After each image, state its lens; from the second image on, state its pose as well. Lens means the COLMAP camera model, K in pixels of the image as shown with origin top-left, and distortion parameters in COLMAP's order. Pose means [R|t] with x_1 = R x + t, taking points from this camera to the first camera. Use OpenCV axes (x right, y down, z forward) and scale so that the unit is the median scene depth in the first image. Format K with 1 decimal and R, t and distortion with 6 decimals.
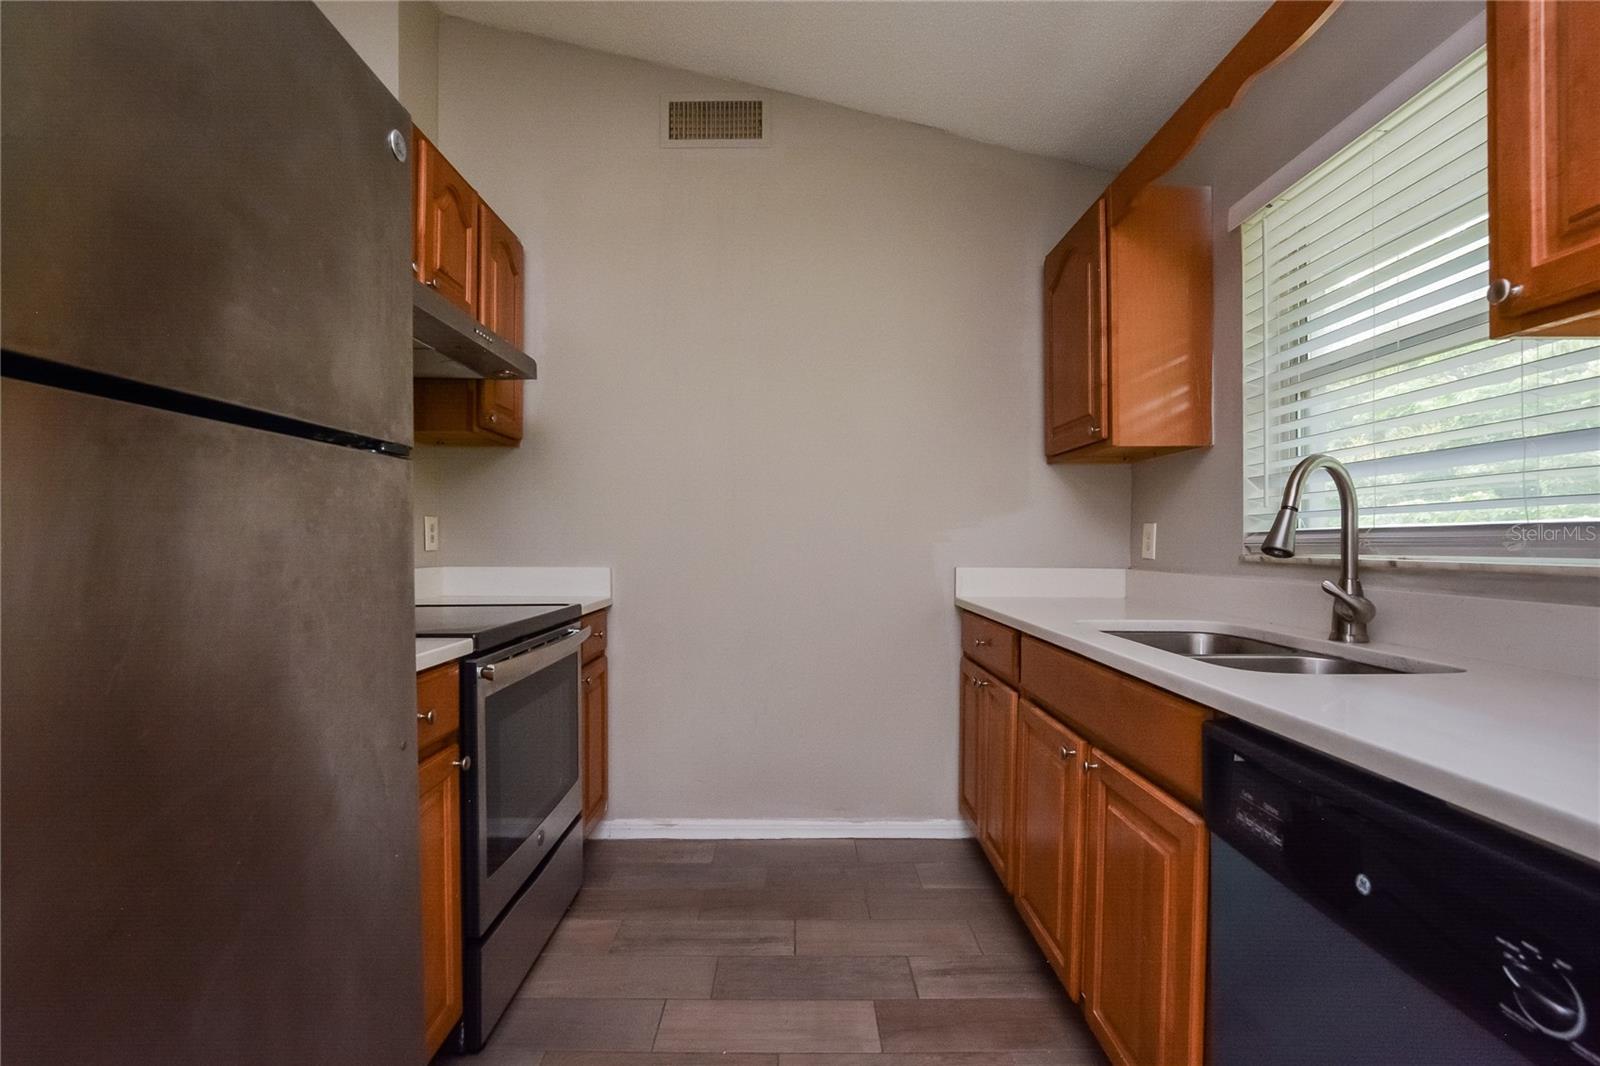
lens RADIAL K [[720.3, 0, 800.0], [0, 720.3, 533.0], [0, 0, 1]] dist [-0.004035, -0.000694]
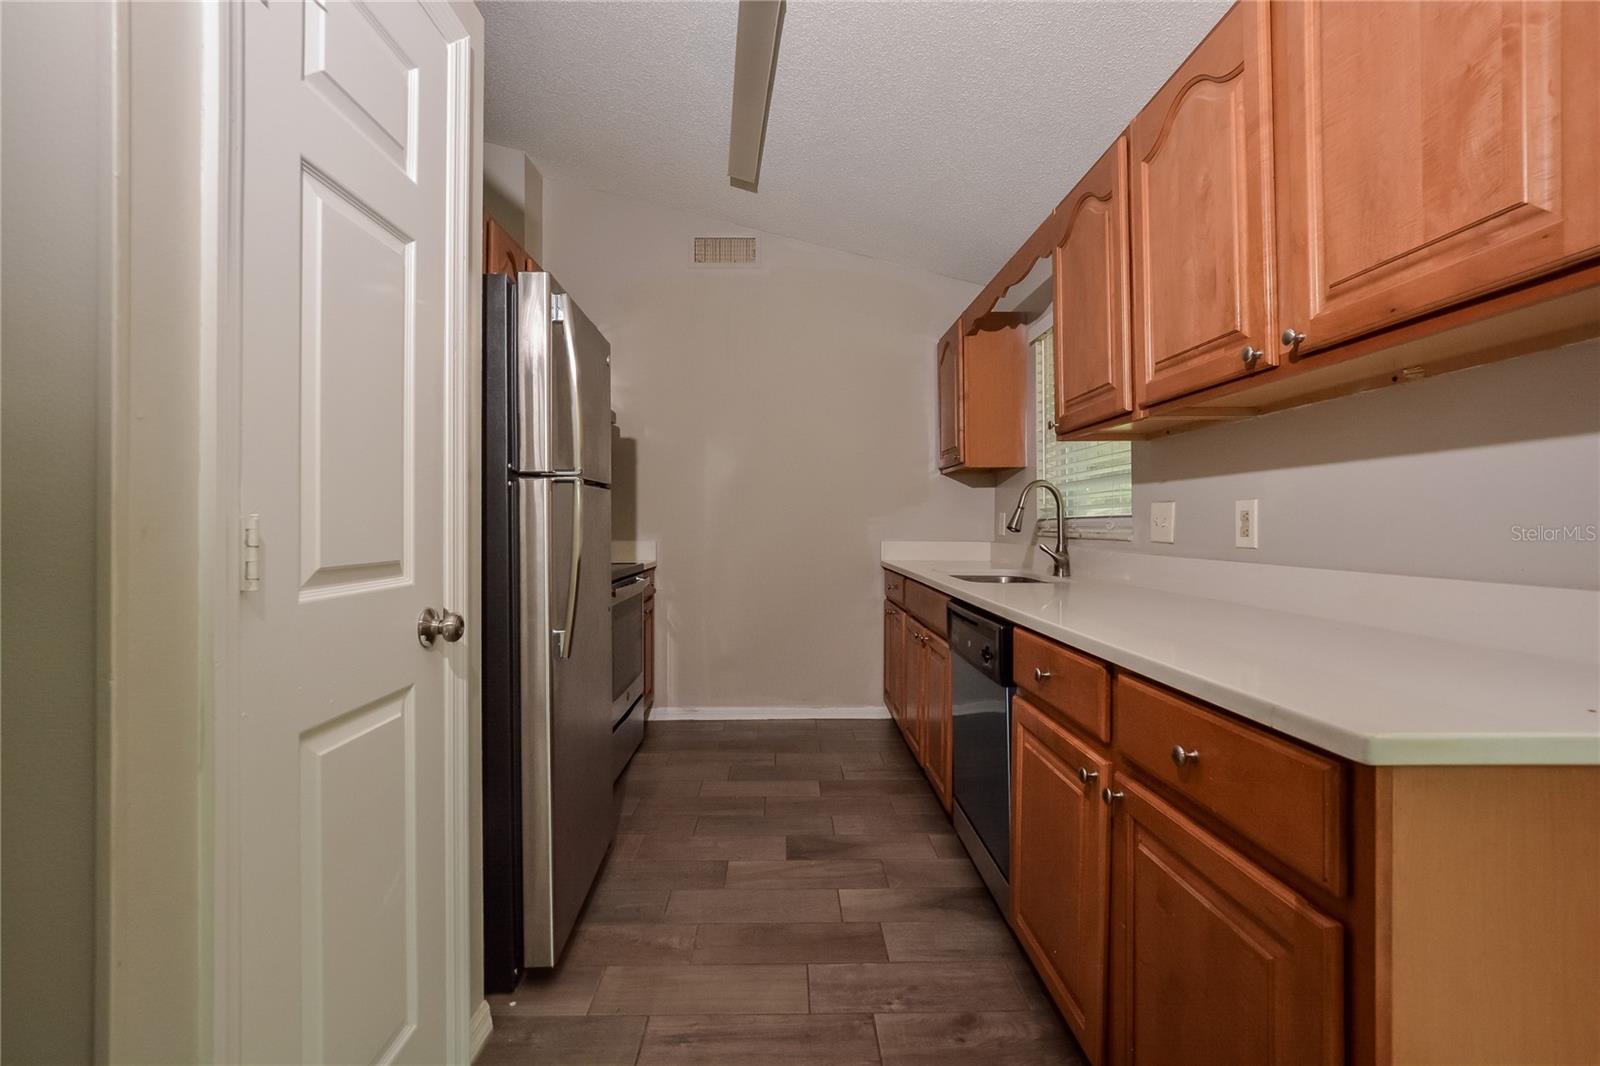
lens RADIAL K [[720.3, 0, 800.0], [0, 720.3, 533.0], [0, 0, 1]] dist [-0.004035, -0.000694]
pose [[0.999840, 0.001172, 0.017851, 0.018846], [-0.001570, 0.999750, 0.022298, -0.004976], [-0.017820, -0.022322, 0.999592, -0.654862]]
